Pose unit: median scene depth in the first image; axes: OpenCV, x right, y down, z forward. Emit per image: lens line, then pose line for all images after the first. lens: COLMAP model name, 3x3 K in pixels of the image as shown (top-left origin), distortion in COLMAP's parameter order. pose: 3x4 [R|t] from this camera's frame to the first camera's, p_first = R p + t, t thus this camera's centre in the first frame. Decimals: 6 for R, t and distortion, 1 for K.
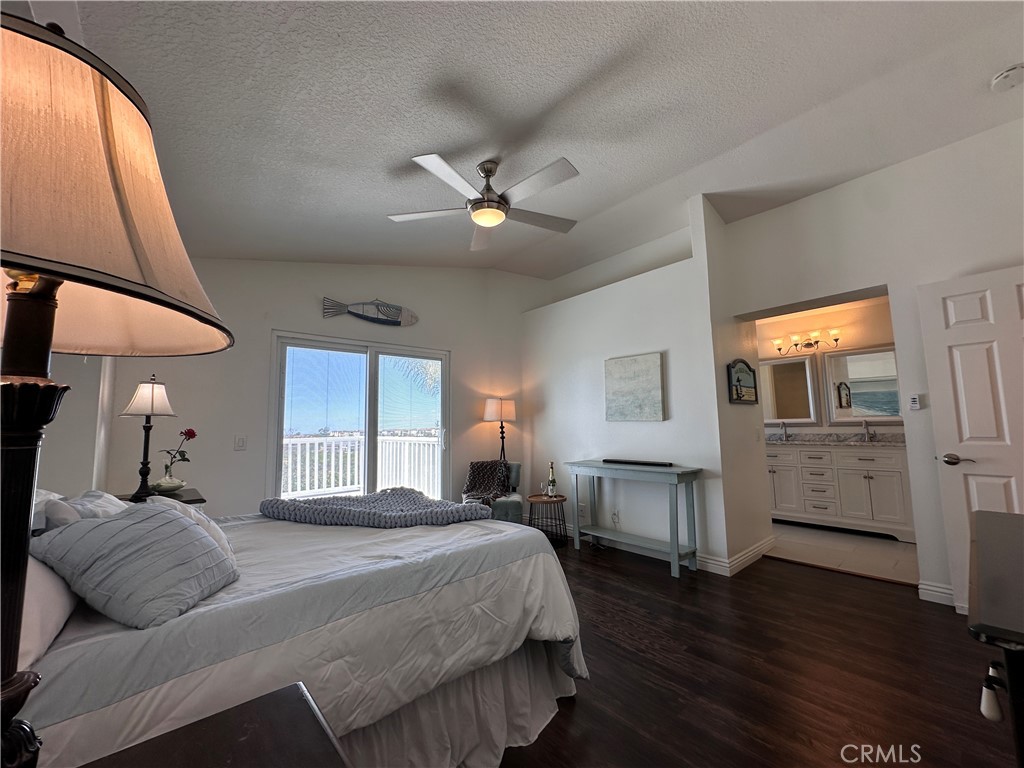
lens RADIAL K [[407.8, 0, 512.0], [0, 407.8, 384.0], [0, 0, 1]] dist [-0.002630, -0.000141]
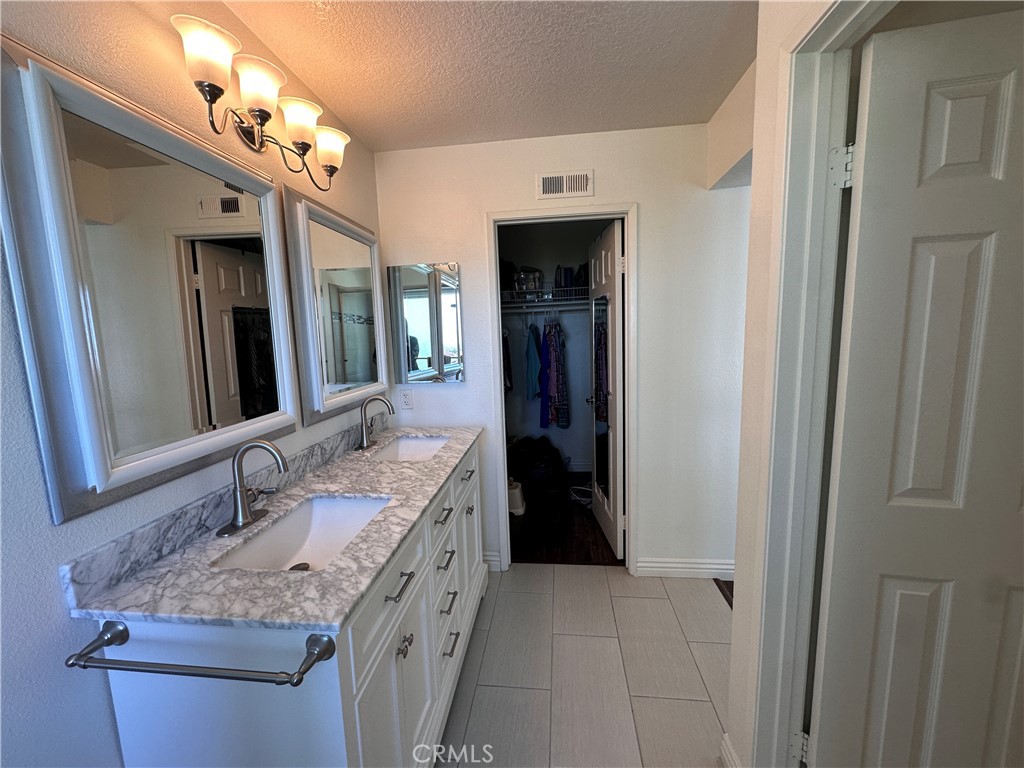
lens RADIAL K [[407.8, 0, 512.0], [0, 407.8, 384.0], [0, 0, 1]] dist [-0.002630, -0.000141]
pose [[-0.684523, -0.054223, 0.726972, 0.448686], [-0.030550, 0.998488, 0.045708, 0.051655], [-0.728351, 0.009079, -0.685144, 1.158327]]
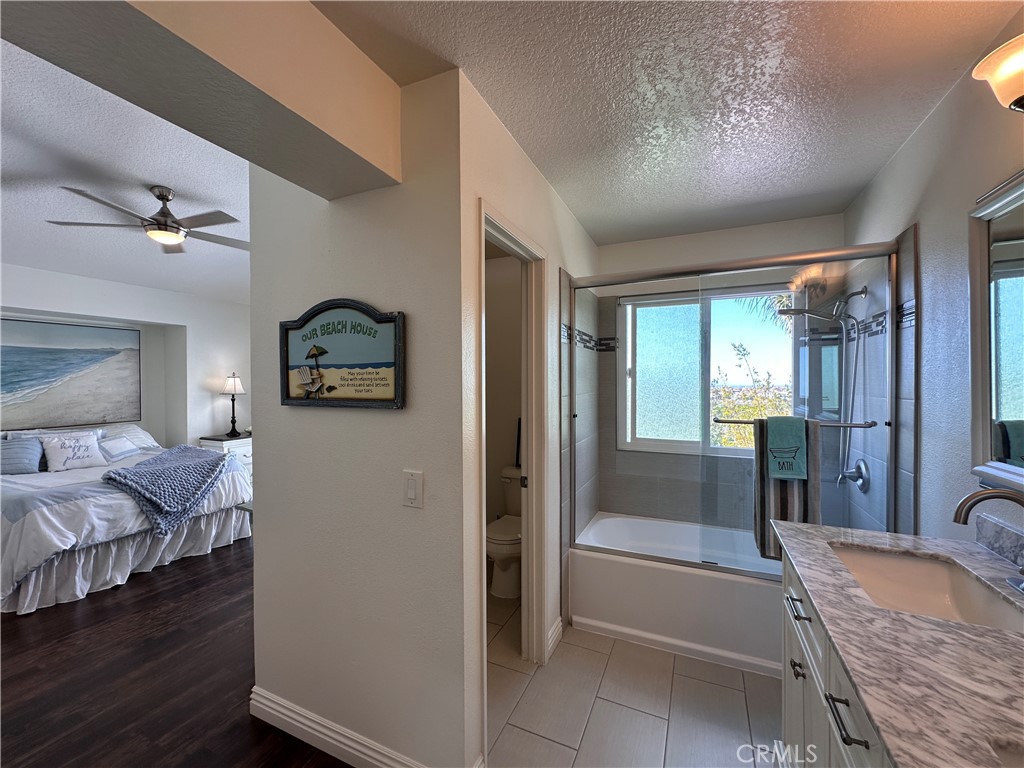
lens RADIAL K [[407.8, 0, 512.0], [0, 407.8, 384.0], [0, 0, 1]] dist [-0.002630, -0.000141]
pose [[0.419054, 0.022813, -0.907674, 0.817405], [0.086653, 0.994116, 0.064992, 0.010597], [0.903817, -0.105888, 0.414612, 0.787005]]
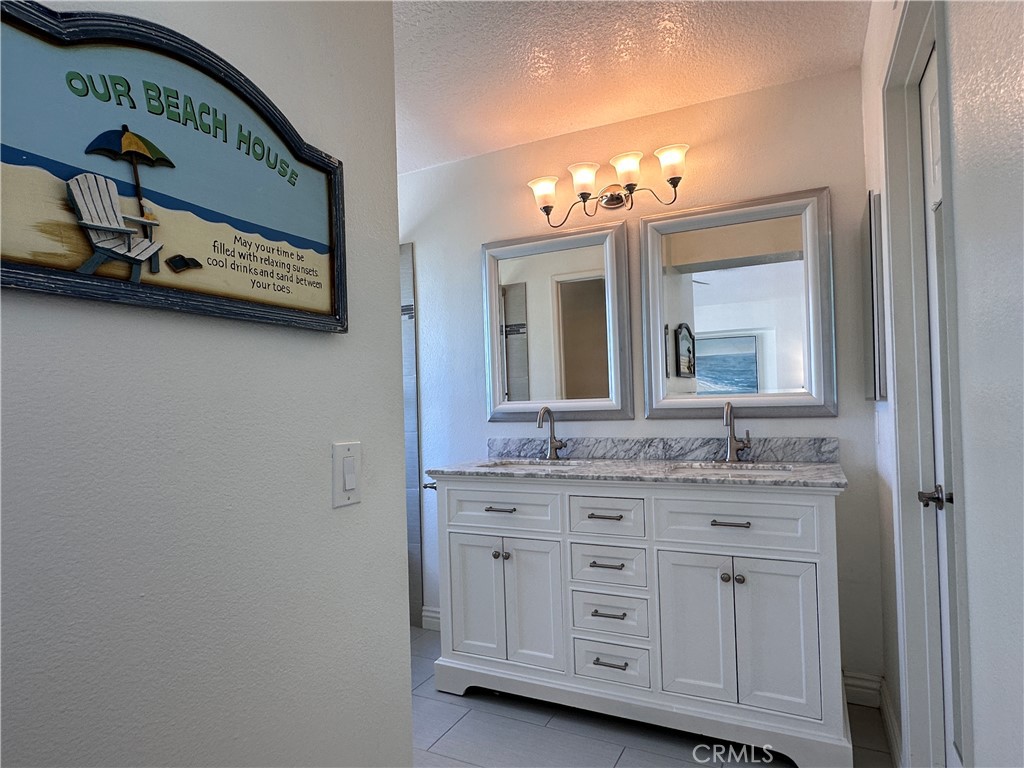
lens RADIAL K [[595.3, 0, 504.2], [0, 595.3, 391.5], [0, 0, 1]] dist [-0.002876, 0.000170]
pose [[0.924592, 0.001365, 0.380955, 0.469826], [-0.028573, 0.997425, 0.065774, 0.048630], [-0.379885, -0.071699, 0.922251, 0.574527]]
